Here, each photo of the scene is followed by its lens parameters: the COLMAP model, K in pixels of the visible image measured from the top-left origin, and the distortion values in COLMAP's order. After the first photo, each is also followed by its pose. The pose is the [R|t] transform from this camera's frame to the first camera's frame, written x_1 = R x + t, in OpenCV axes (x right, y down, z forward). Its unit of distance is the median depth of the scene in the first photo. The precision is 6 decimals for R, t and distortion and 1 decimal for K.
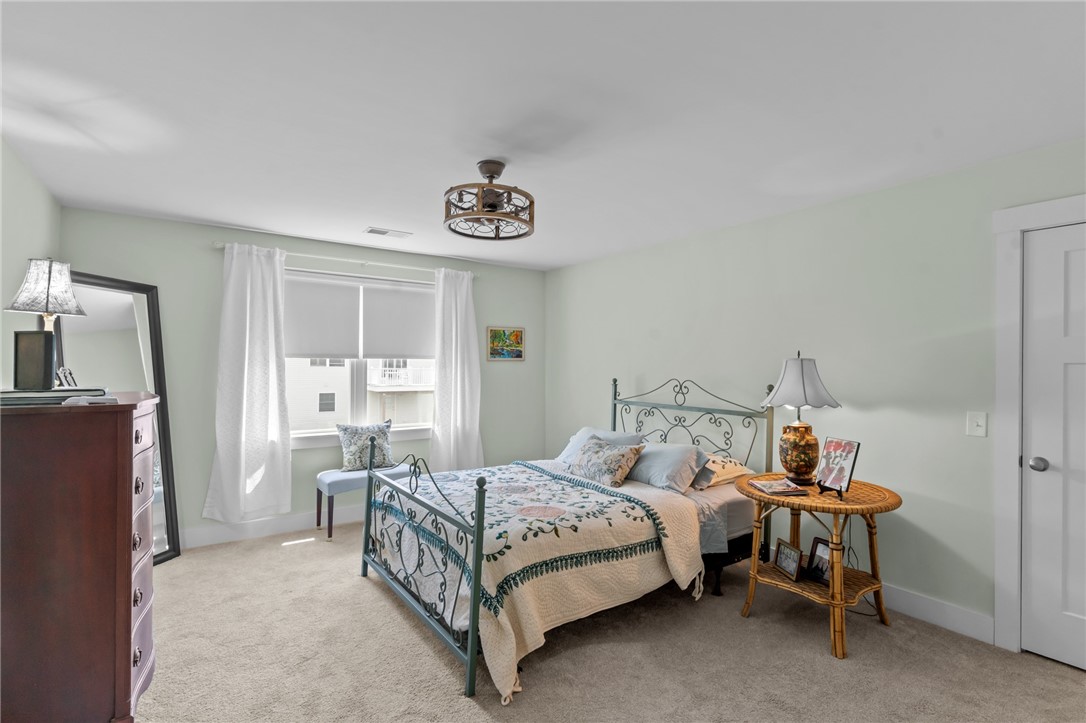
lens RADIAL K [[522.3, 0, 547.6], [0, 522.3, 360.4], [0, 0, 1]] dist [0.002537, -0.000527]
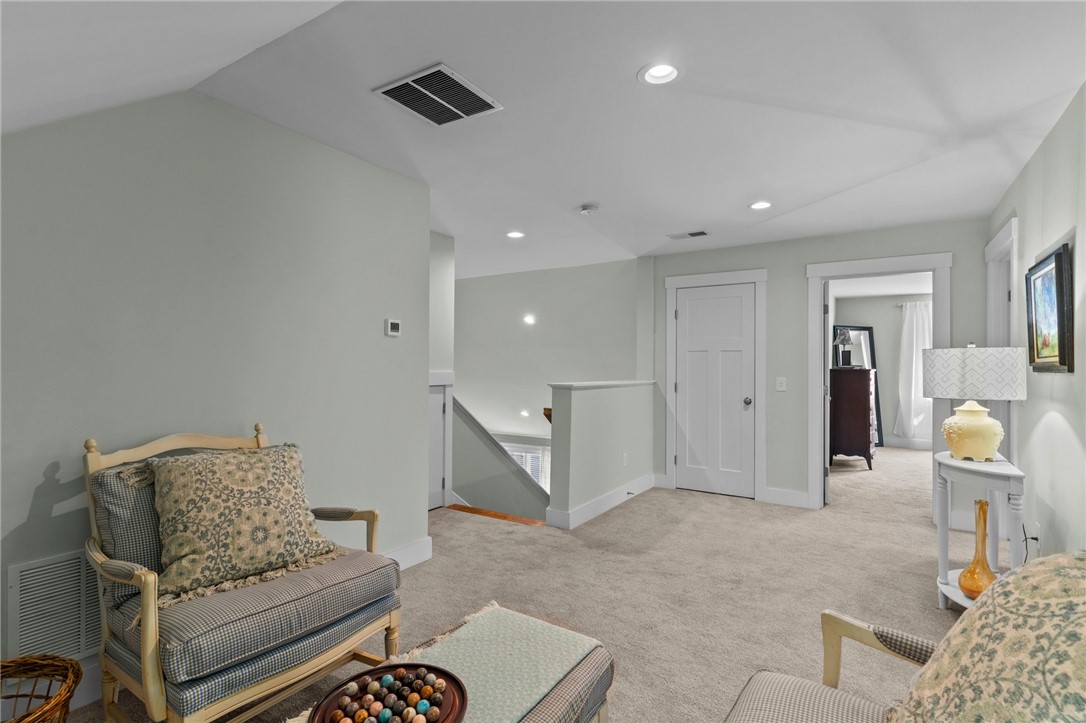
lens RADIAL K [[522.3, 0, 545.2], [0, 522.3, 359.2], [0, 0, 1]] dist [0.002537, -0.000527]
pose [[0.378568, -0.001814, -0.925572, 0.463053], [-0.003979, 0.999986, -0.003588, 0.008780], [0.925565, 0.005041, 0.378555, -0.664590]]
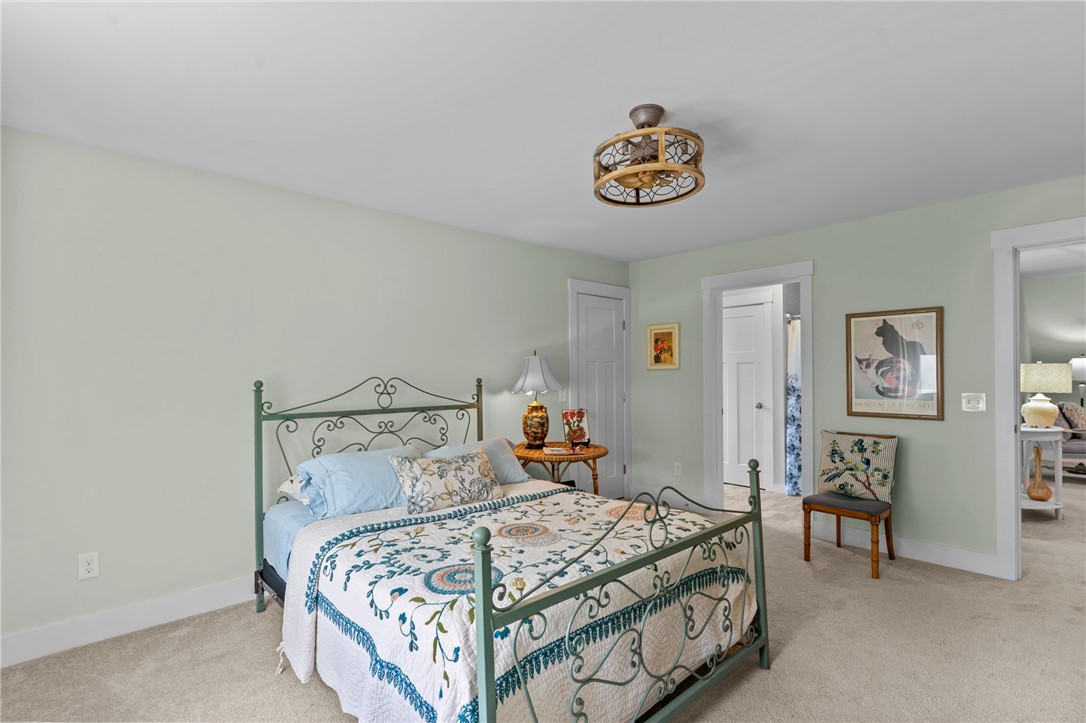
lens RADIAL K [[522.3, 0, 544.6], [0, 522.3, 365.4], [0, 0, 1]] dist [0.002537, -0.000527]
pose [[-0.122506, 0.012117, 0.992394, -0.662353], [0.008019, 0.999905, -0.011219, 0.031977], [-0.992435, 0.006584, -0.122592, 0.929693]]
